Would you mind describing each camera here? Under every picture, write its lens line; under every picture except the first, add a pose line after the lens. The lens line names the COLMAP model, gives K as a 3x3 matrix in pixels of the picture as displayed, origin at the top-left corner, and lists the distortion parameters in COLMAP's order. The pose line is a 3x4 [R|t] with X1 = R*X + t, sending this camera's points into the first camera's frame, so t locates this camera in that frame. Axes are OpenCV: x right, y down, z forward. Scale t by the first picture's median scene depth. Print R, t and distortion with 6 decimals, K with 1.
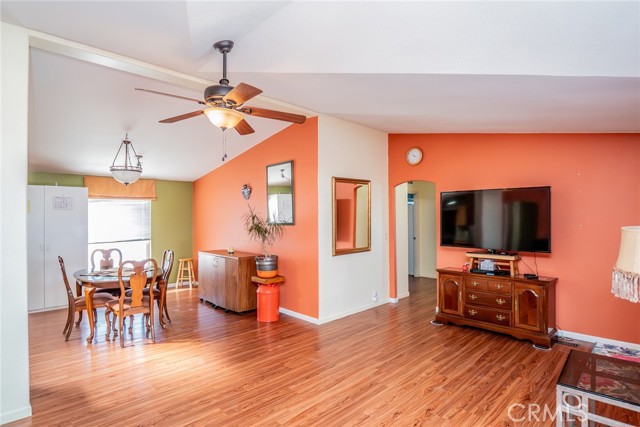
lens RADIAL K [[336.9, 0, 316.2], [0, 336.9, 215.6], [0, 0, 1]] dist [-0.022829, -0.003306]
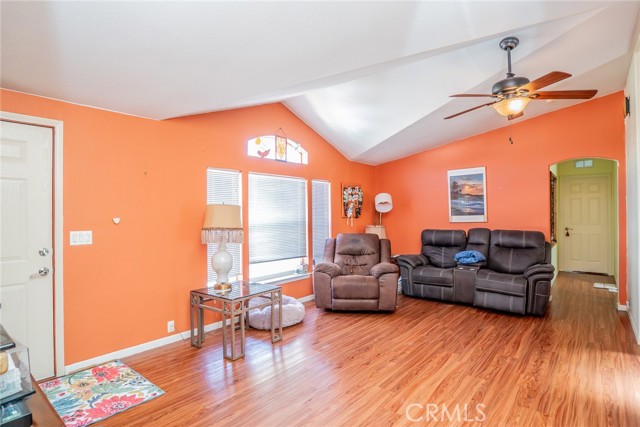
lens RADIAL K [[336.9, 0, 316.2], [0, 336.9, 214.1], [0, 0, 1]] dist [-0.022829, -0.003306]
pose [[-0.994365, 0.015505, -0.104874, 0.315093], [0.016268, 0.999847, -0.006424, 0.044560], [0.104759, -0.008094, -0.994465, 1.266467]]
